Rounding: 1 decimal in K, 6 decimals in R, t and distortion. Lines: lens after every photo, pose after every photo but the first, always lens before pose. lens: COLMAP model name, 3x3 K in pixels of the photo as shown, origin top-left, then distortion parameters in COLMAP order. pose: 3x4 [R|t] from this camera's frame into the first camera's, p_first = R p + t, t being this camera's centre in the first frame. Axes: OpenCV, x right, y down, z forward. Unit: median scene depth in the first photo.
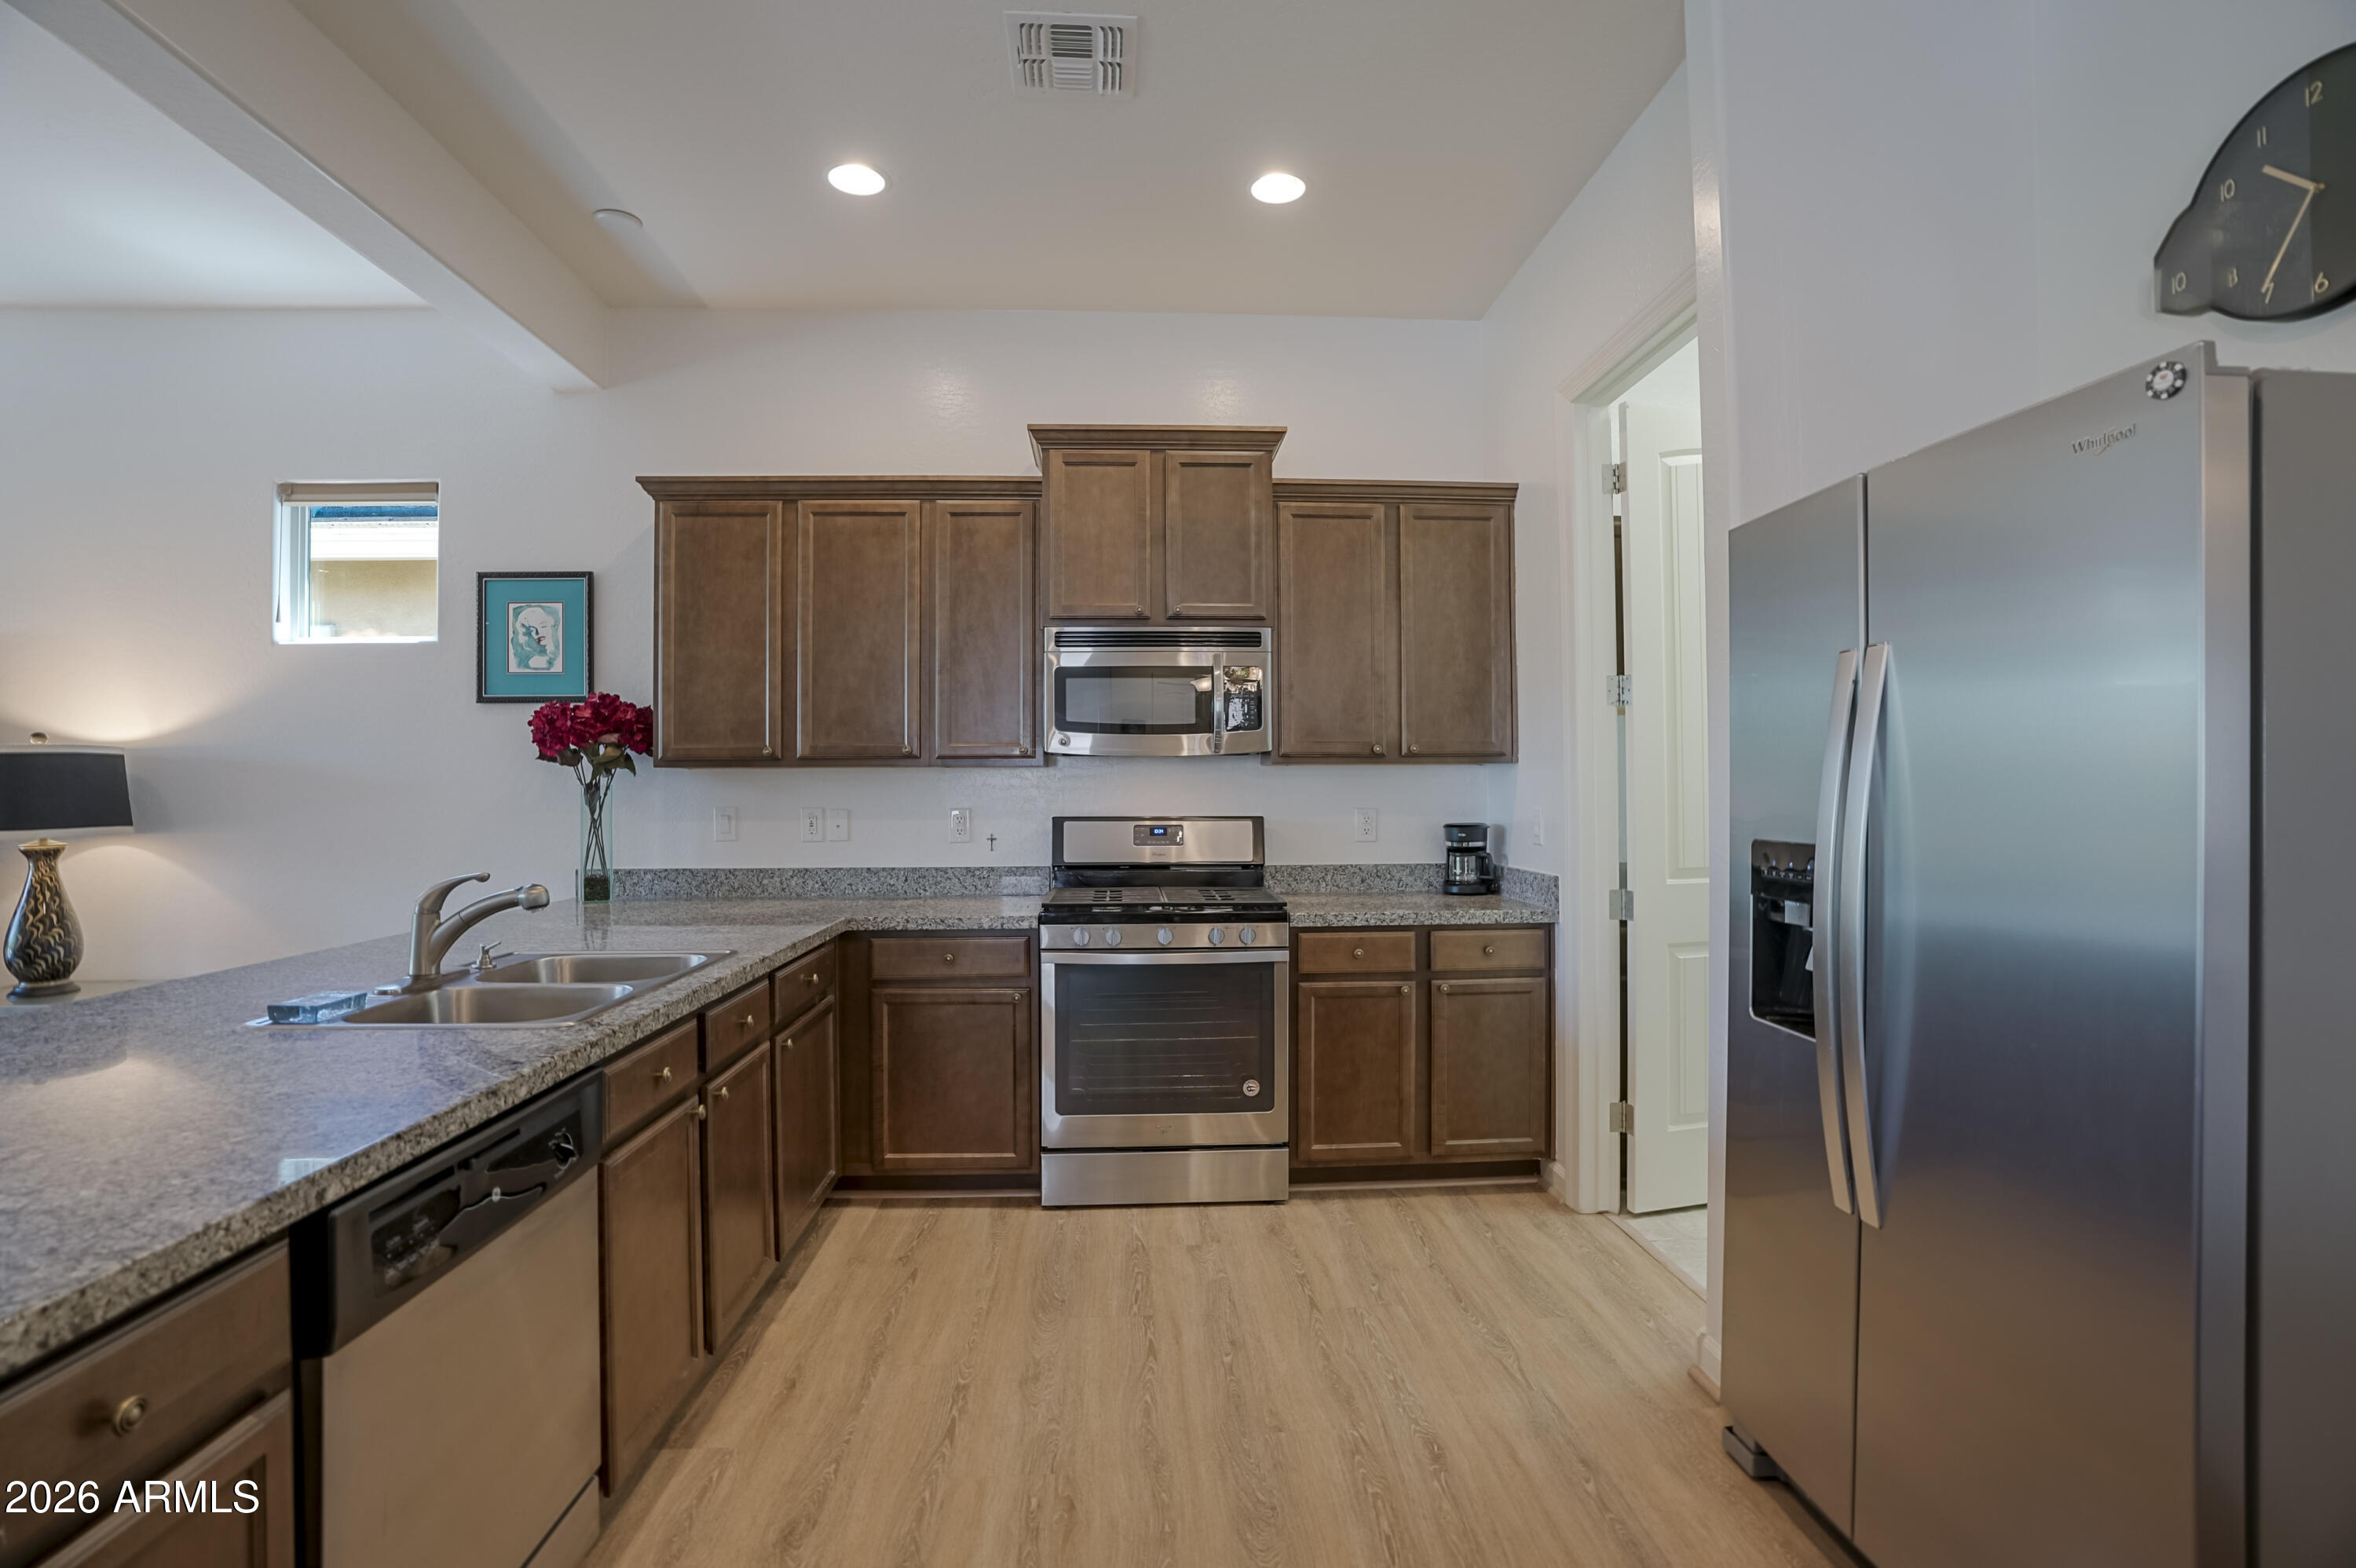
lens RADIAL K [[1093.1, 0, 1183.3], [0, 1093.1, 783.0], [0, 0, 1]] dist [-0.069937, 0.026339]
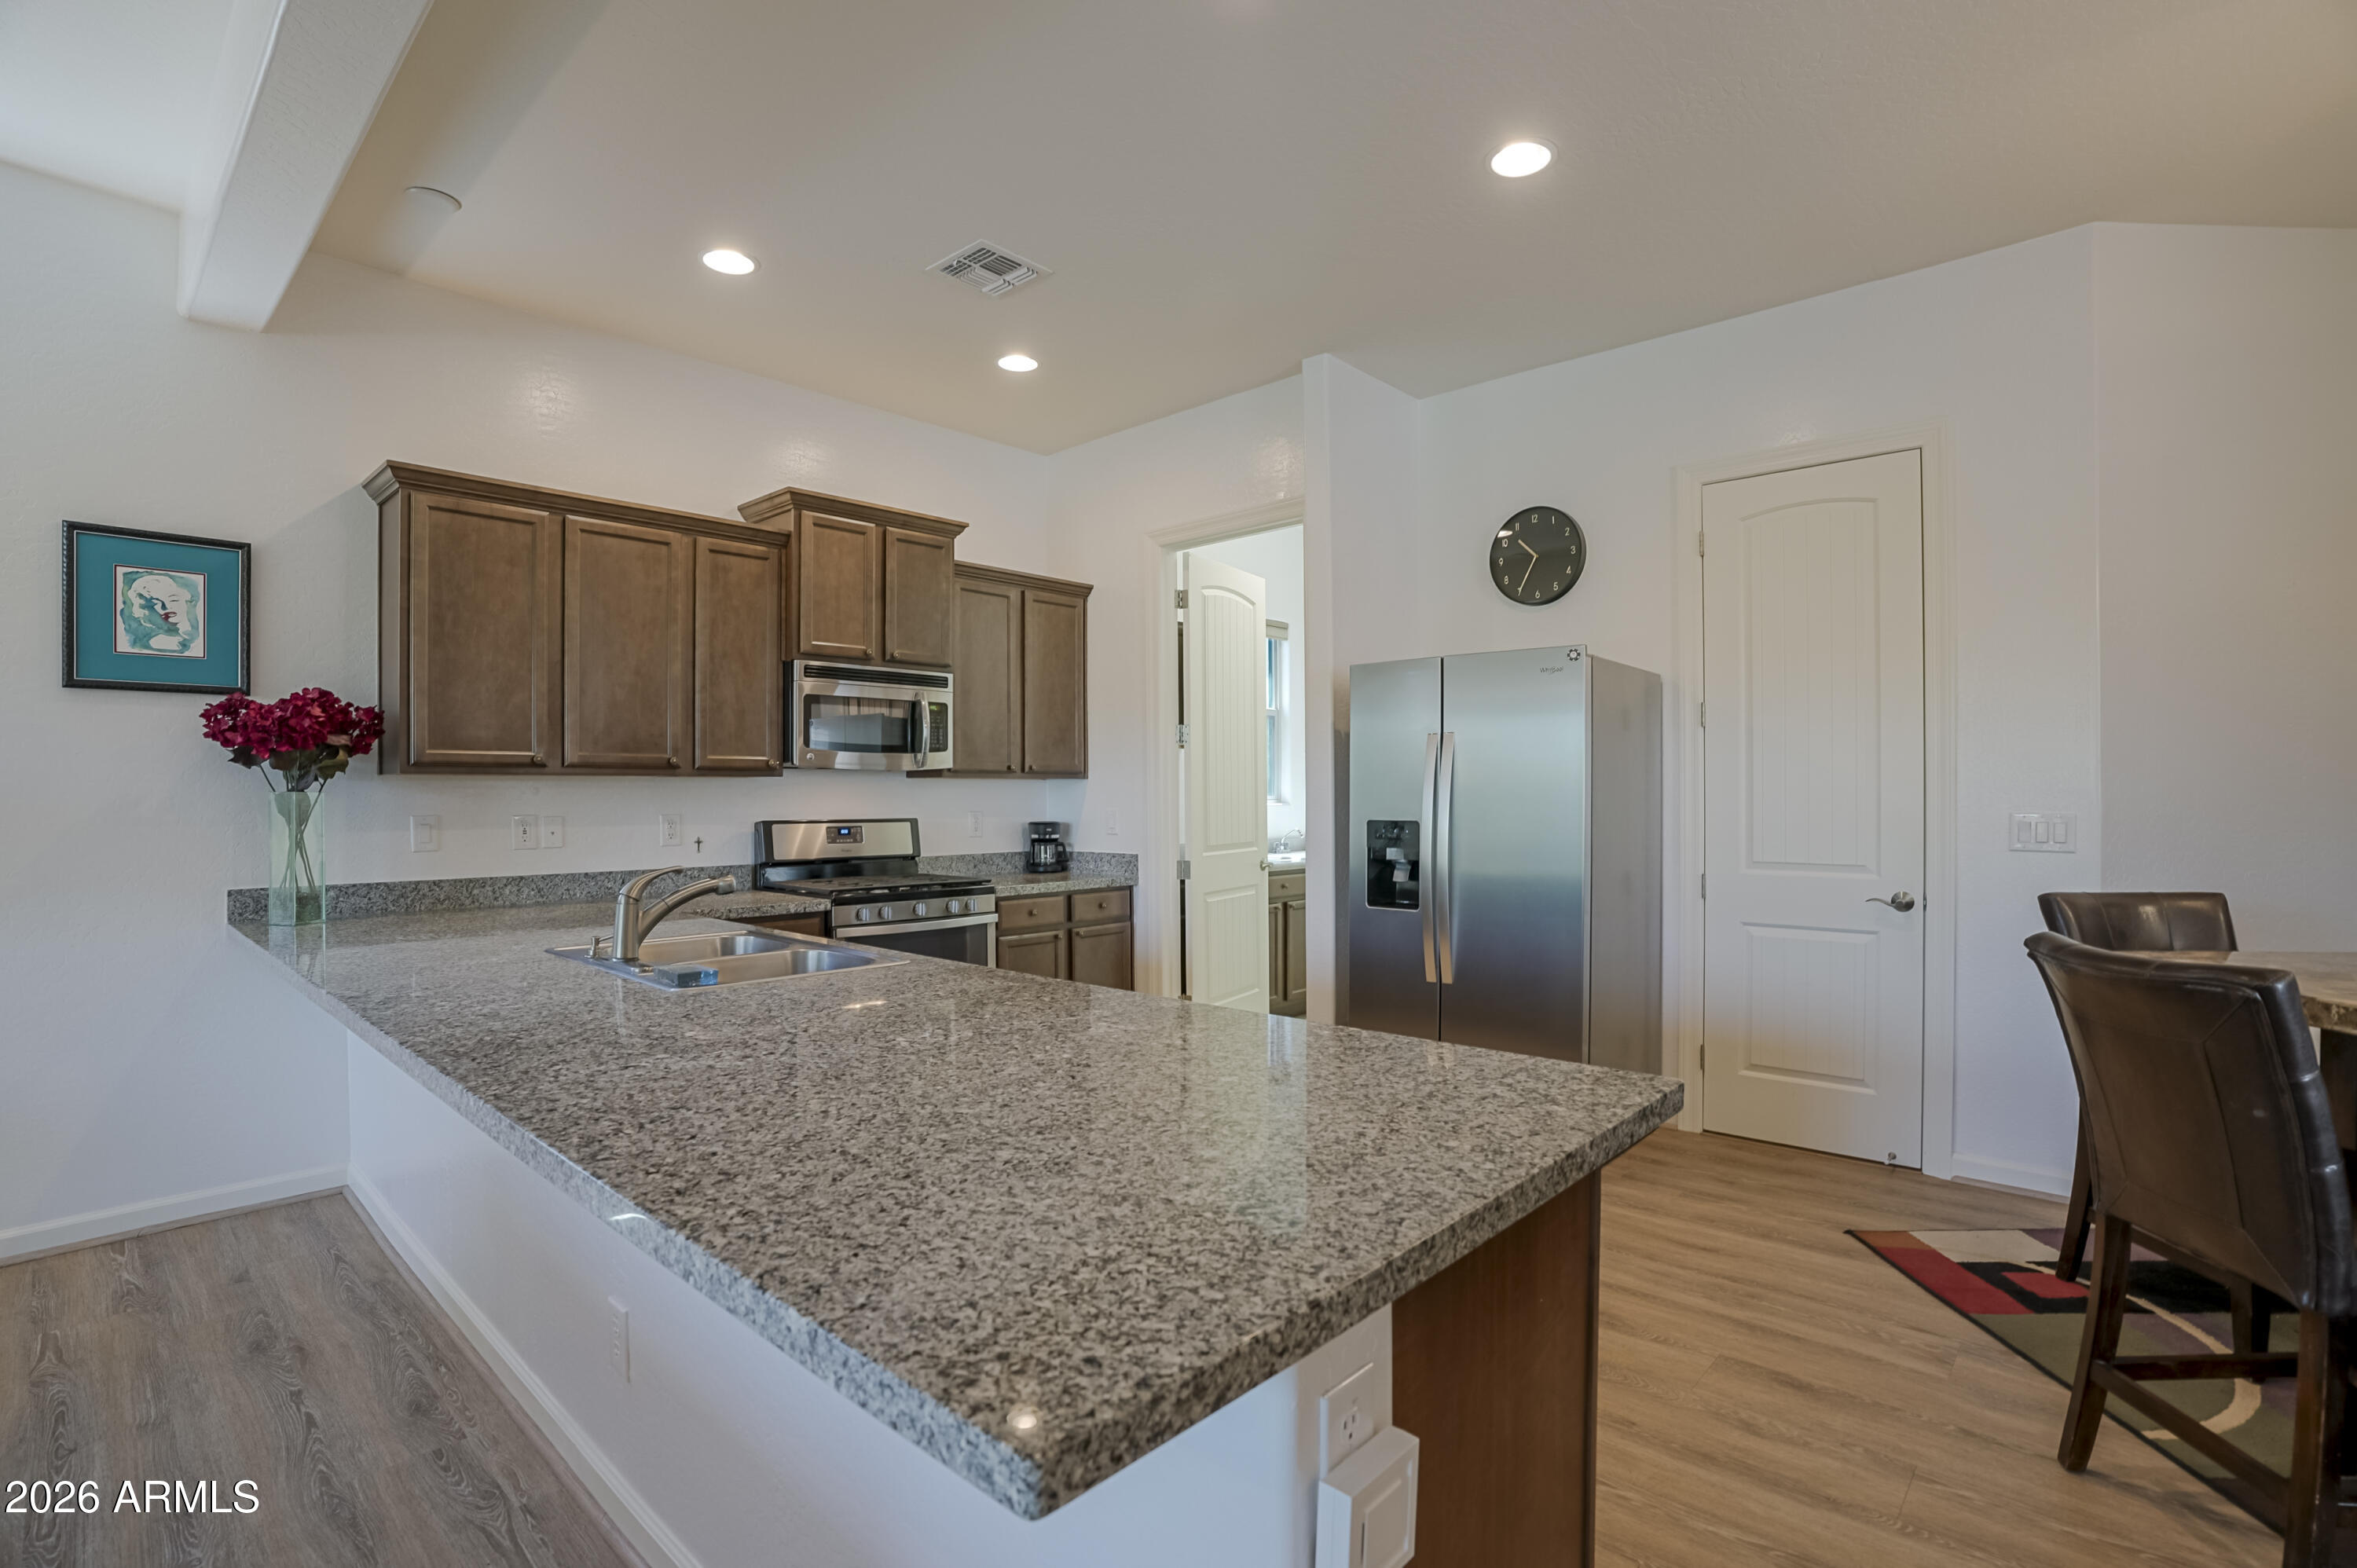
lens RADIAL K [[1116.4, 0, 1175.8], [0, 1116.4, 797.1], [0, 0, 1]] dist [-0.058737, 0.027871]
pose [[0.723778, 0.000573, 0.690033, -0.658362], [-0.001826, 0.999998, 0.001085, 0.004427], [-0.690031, -0.002045, 0.723777, -0.157226]]
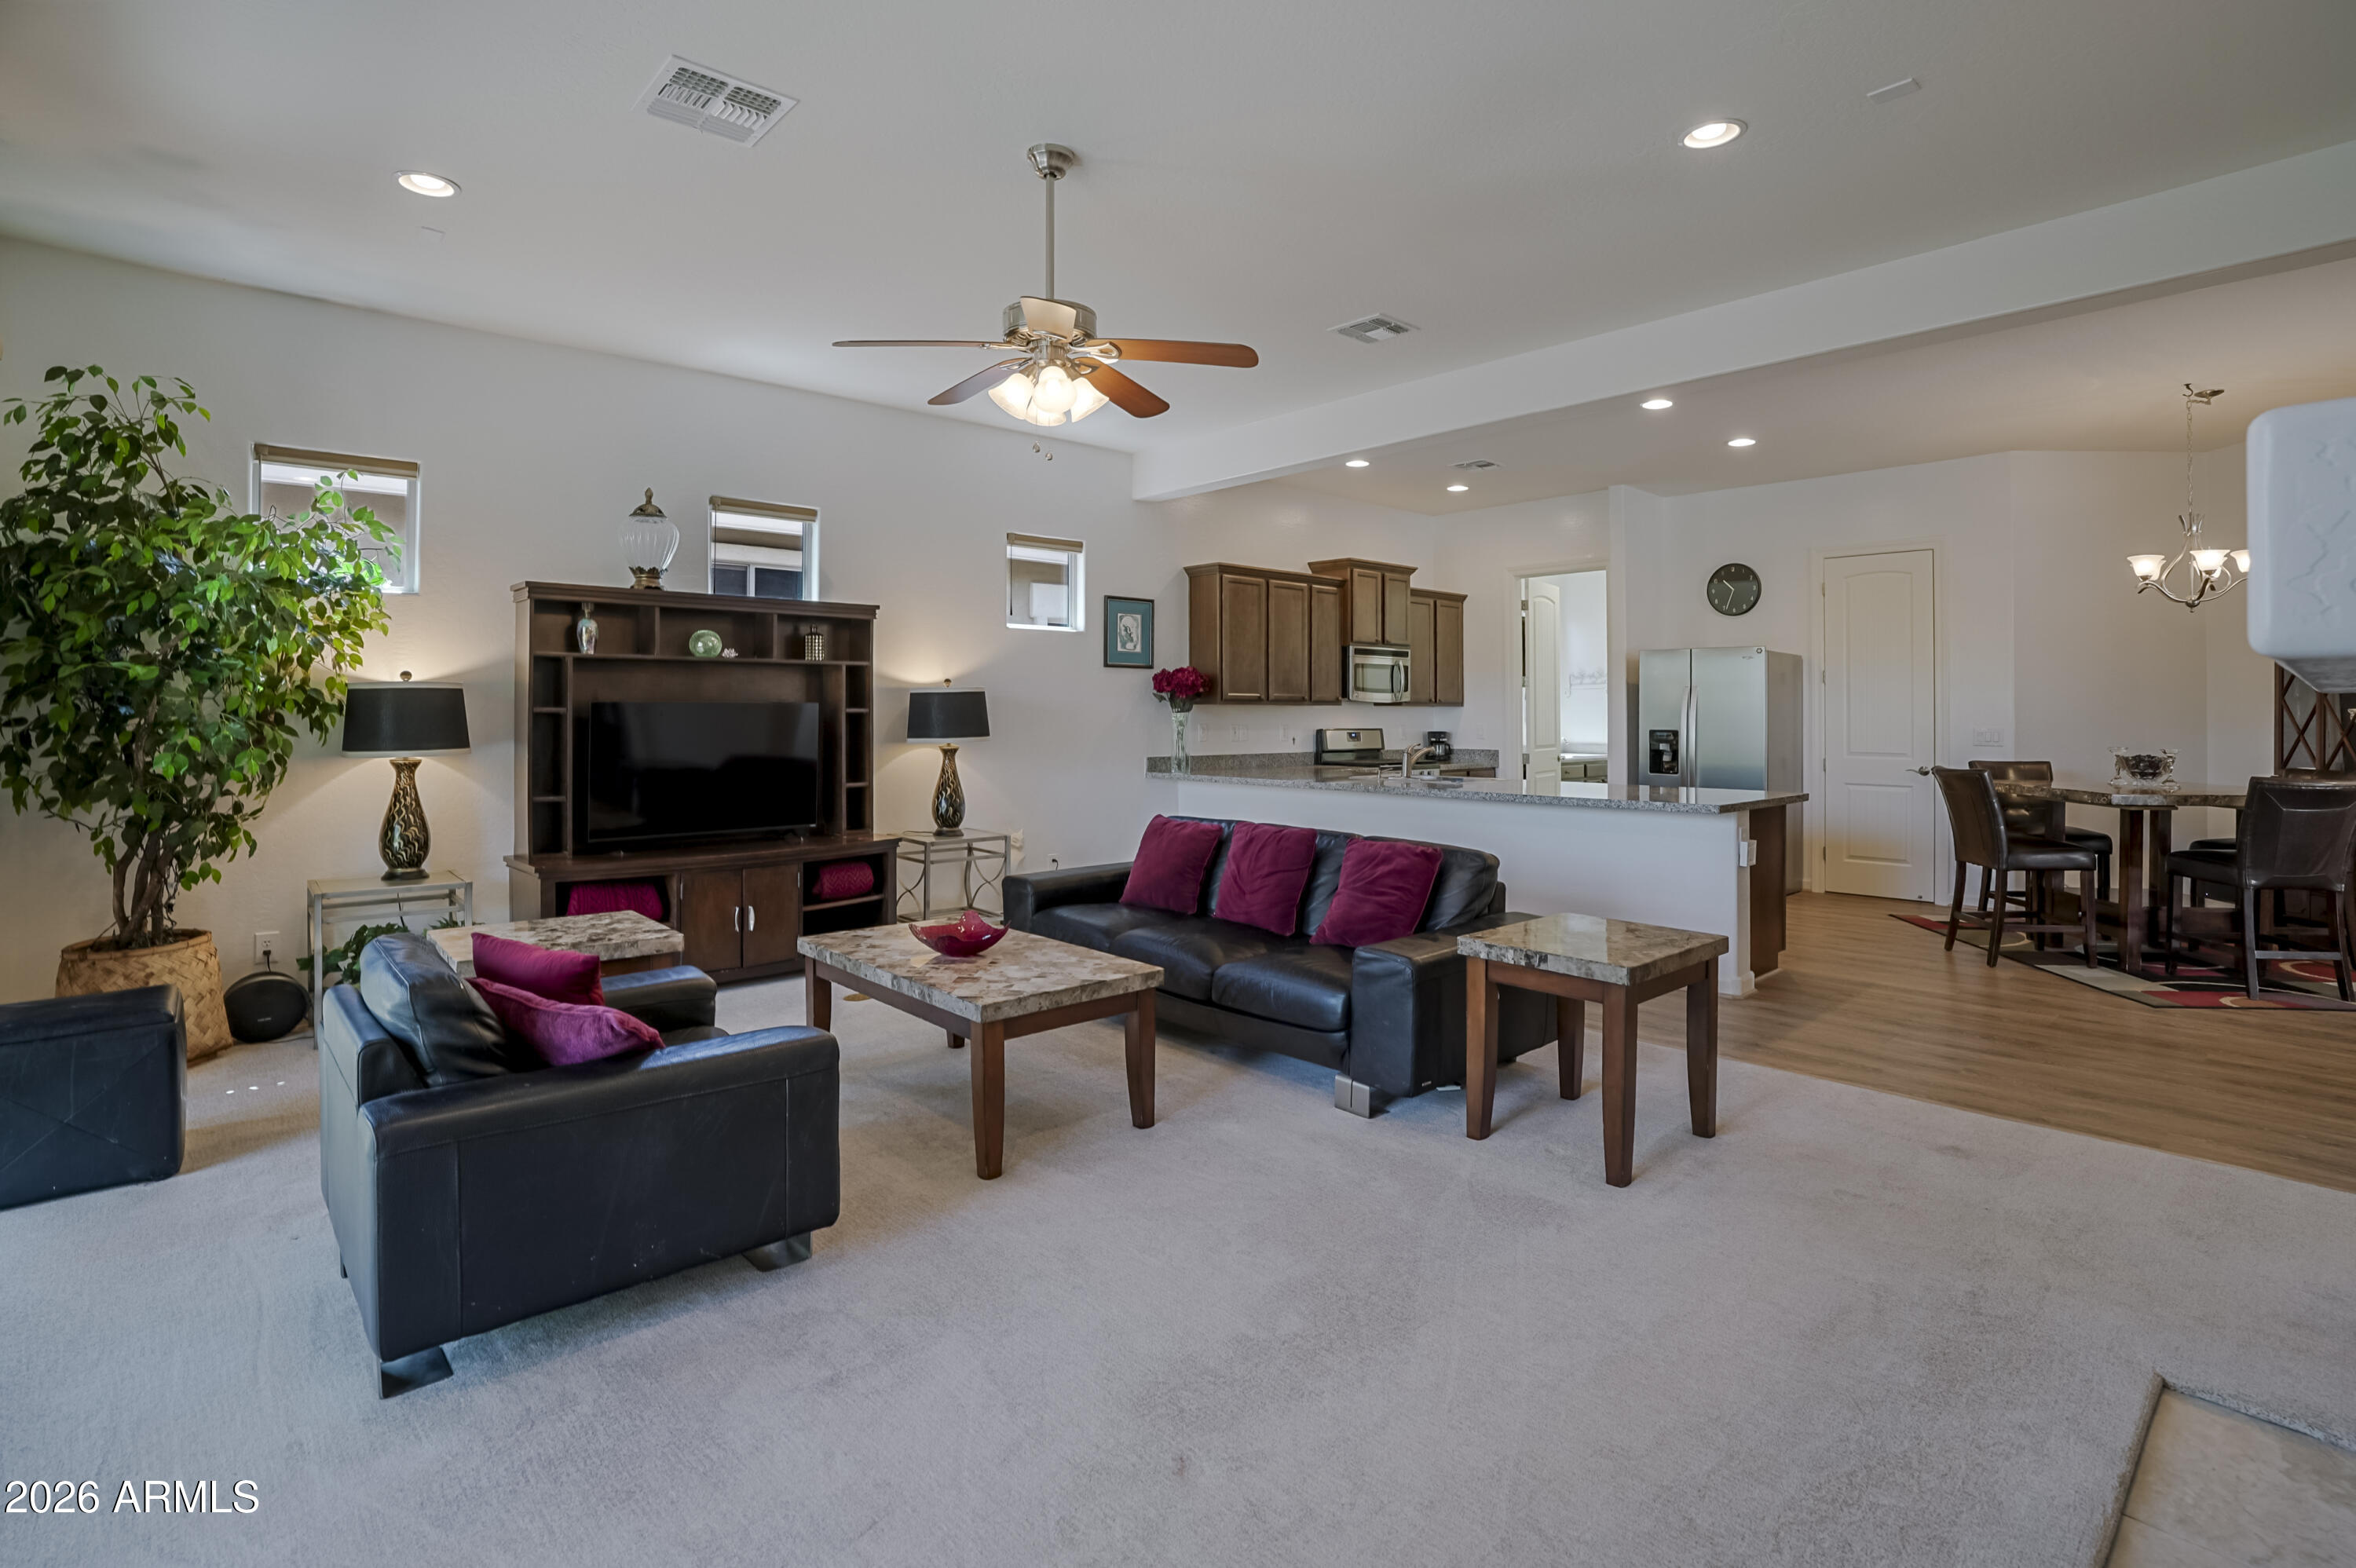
lens RADIAL K [[1115.8, 0, 1236.5], [0, 1115.8, 709.4], [0, 0, 1]] dist [-0.051583, 0.027622]
pose [[0.756928, 0.009140, 0.653435, -1.844984], [-0.007062, 0.999958, -0.005807, 0.006952], [-0.653461, -0.000219, 0.756960, -0.623617]]
